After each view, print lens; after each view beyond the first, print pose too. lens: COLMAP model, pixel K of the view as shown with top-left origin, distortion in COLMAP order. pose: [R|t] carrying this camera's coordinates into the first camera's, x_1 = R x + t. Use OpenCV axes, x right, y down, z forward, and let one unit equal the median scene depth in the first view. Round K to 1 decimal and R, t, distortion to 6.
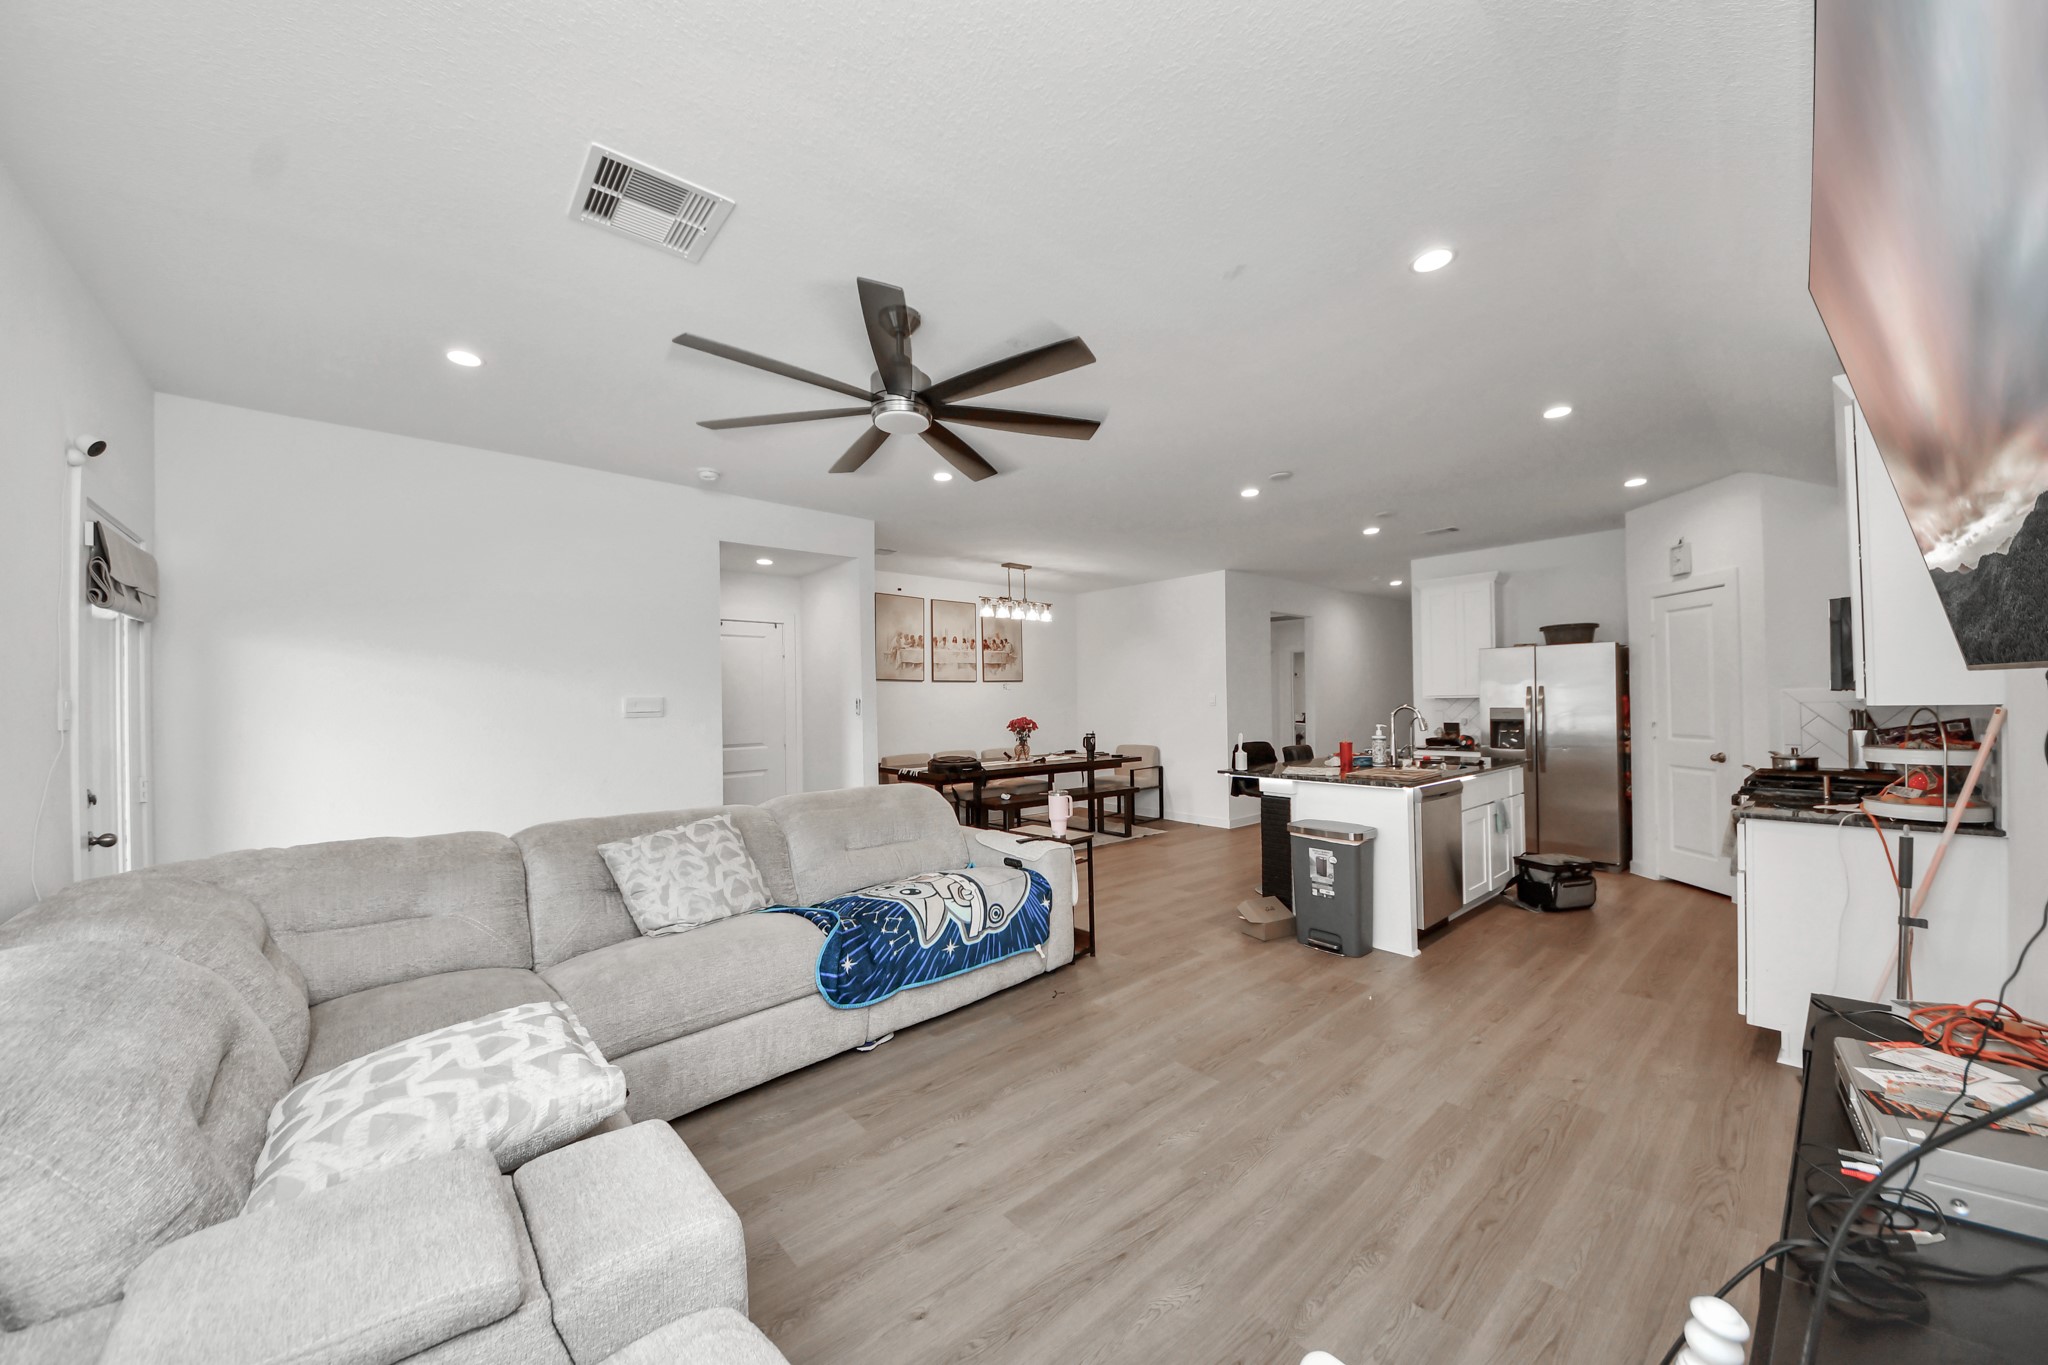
lens RADIAL K [[722.4, 0, 1018.4], [0, 722.4, 694.1], [0, 0, 1]] dist [0.023423, -0.017381]
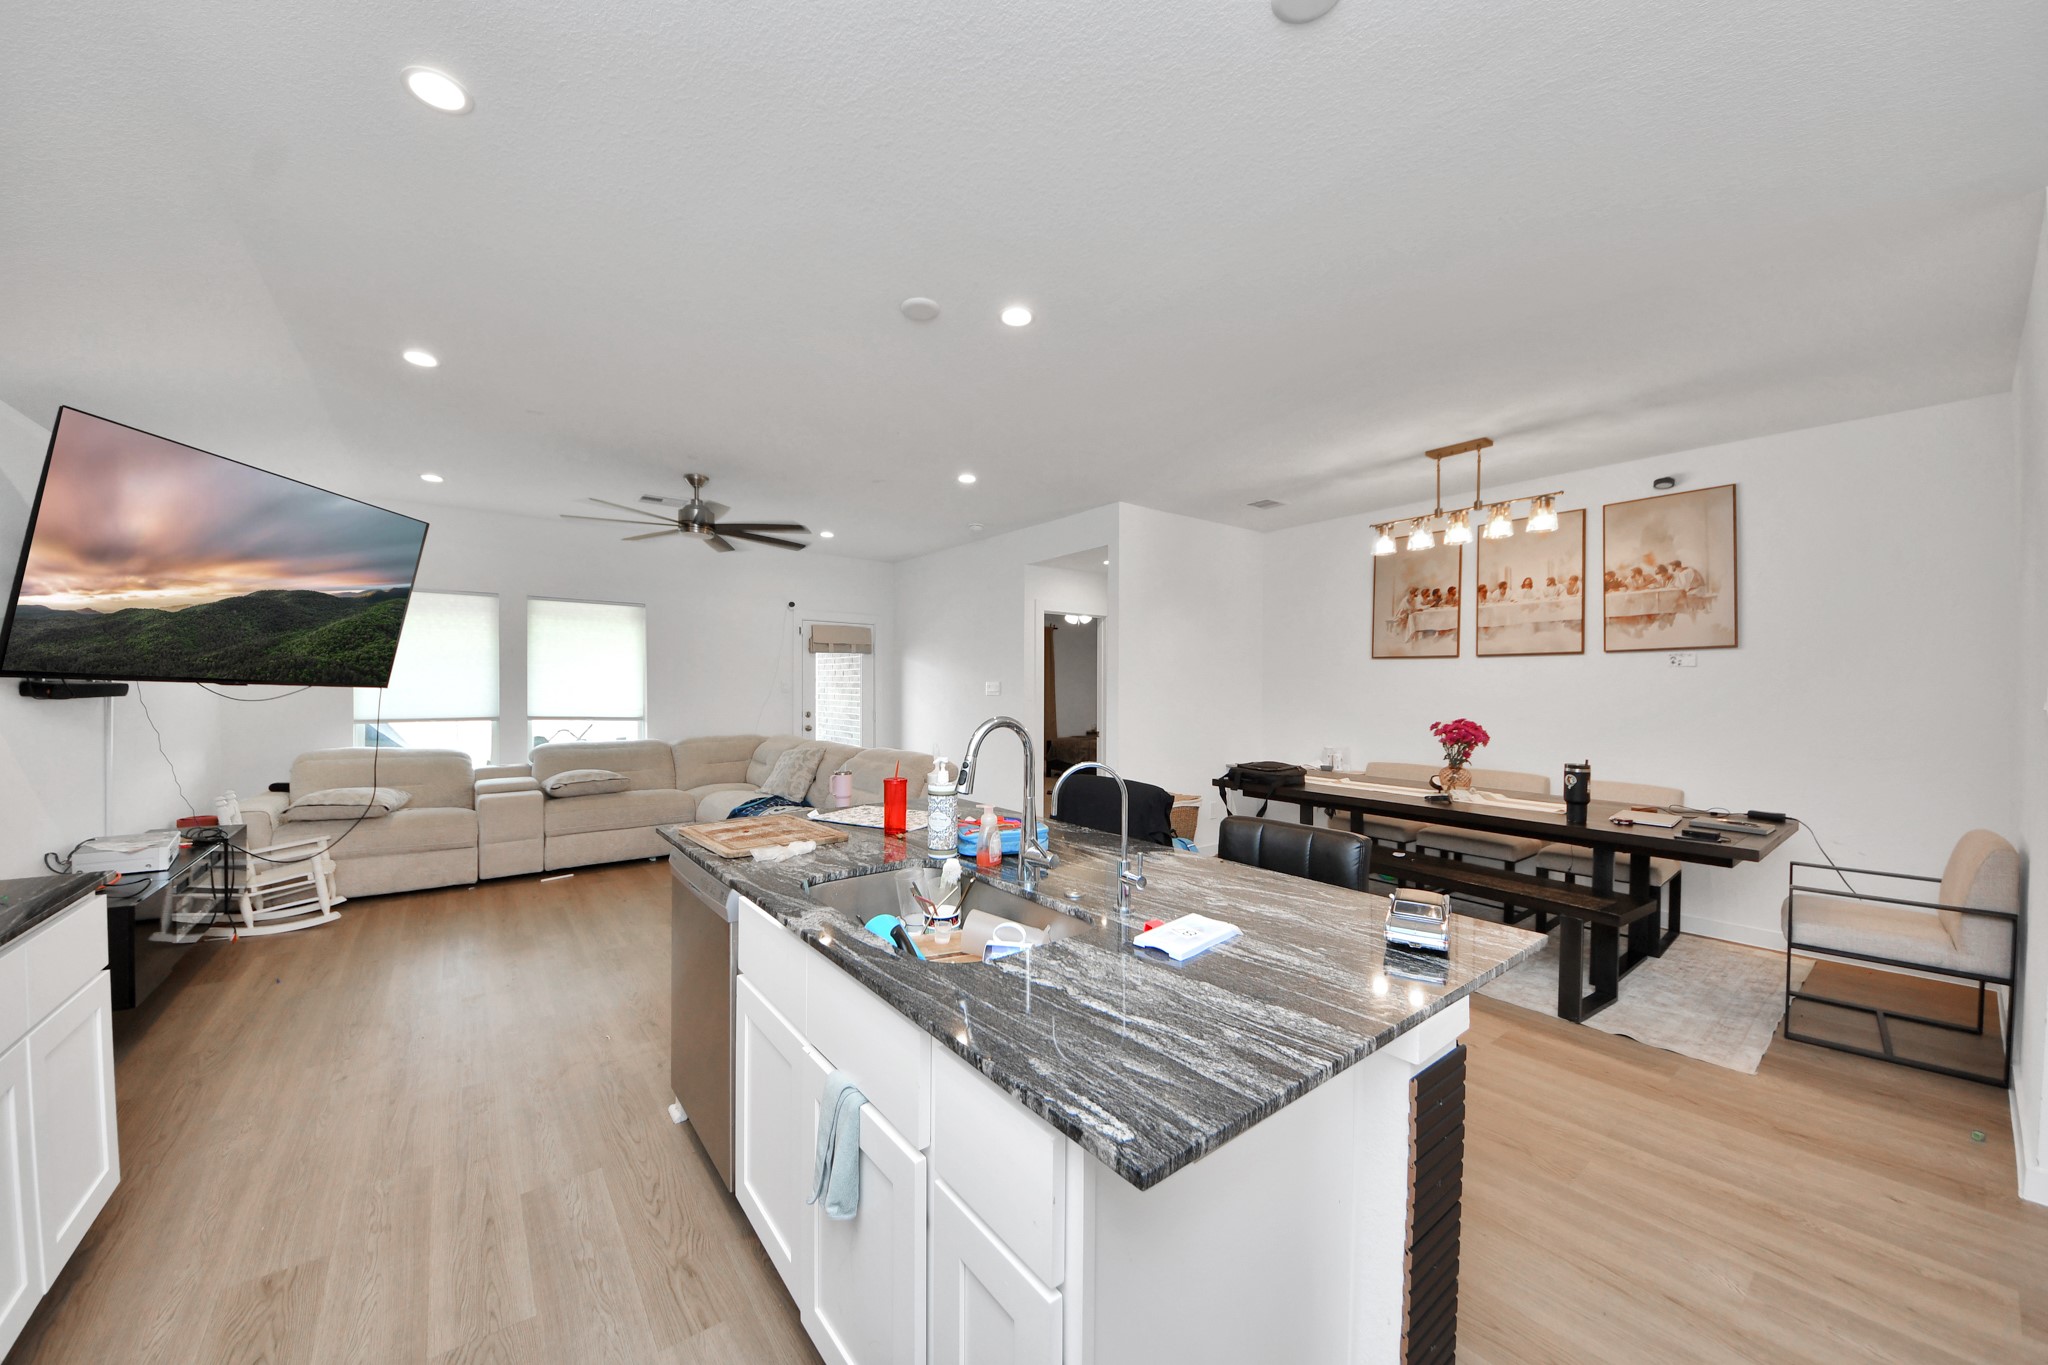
lens RADIAL K [[722.4, 0, 1018.4], [0, 722.4, 694.1], [0, 0, 1]] dist [0.023423, -0.017381]
pose [[-0.056102, 0.025693, -0.998094, 0.582660], [0.007057, 0.999654, 0.025337, -0.003540], [0.998400, -0.005622, -0.056264, 0.689340]]
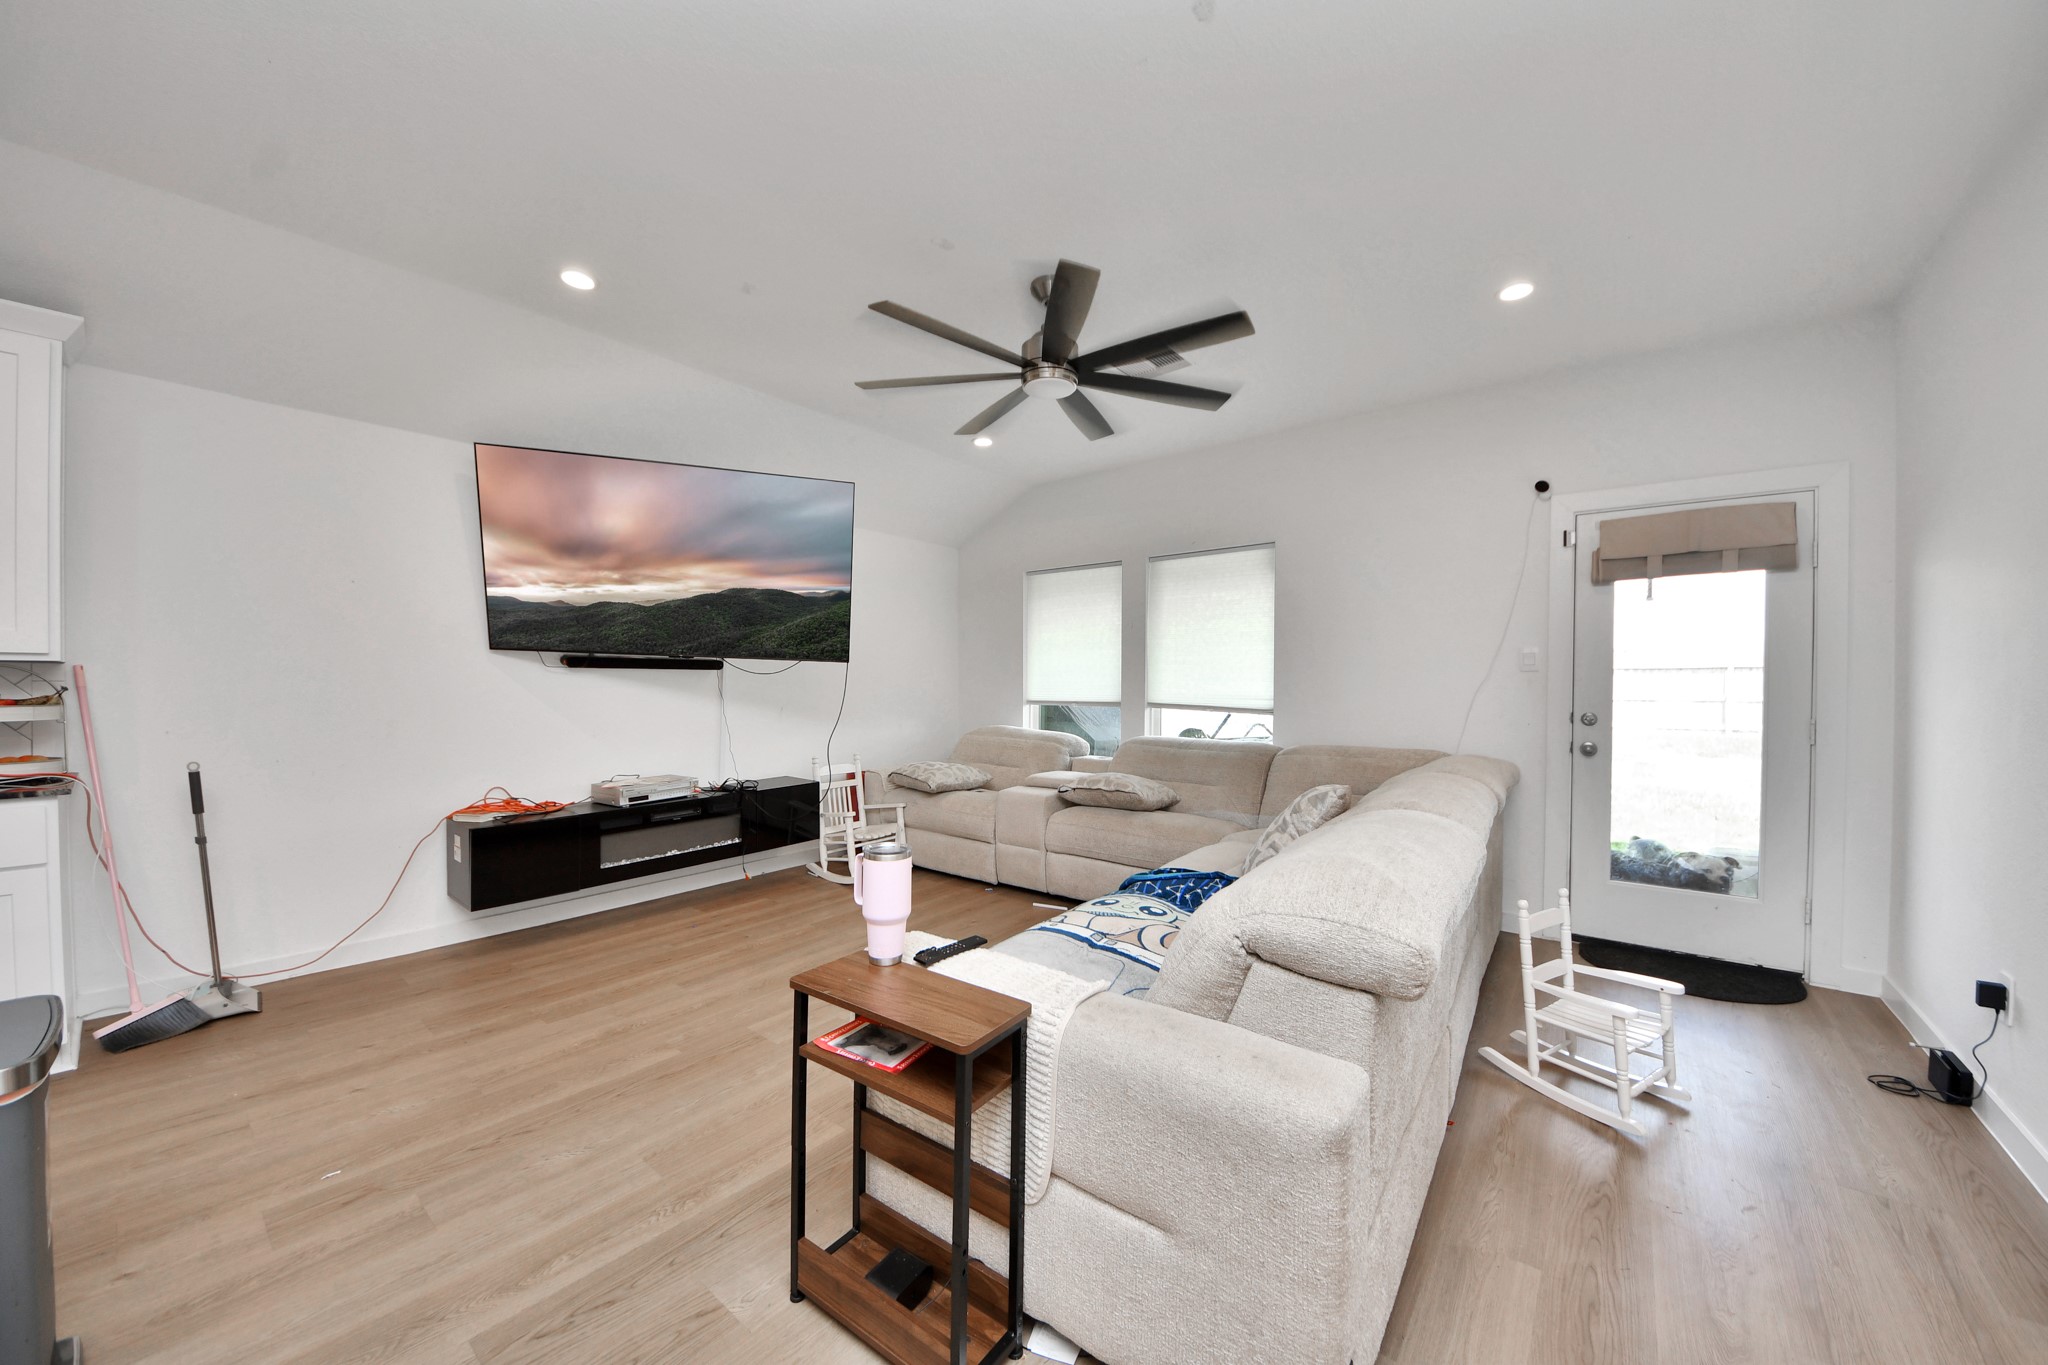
lens RADIAL K [[722.4, 0, 1018.4], [0, 722.4, 694.1], [0, 0, 1]] dist [0.023423, -0.017381]
pose [[-0.983885, 0.015604, -0.178120, 0.028183], [0.014706, 0.999872, 0.006362, 0.025387], [0.178197, 0.003640, -0.983988, 0.736348]]
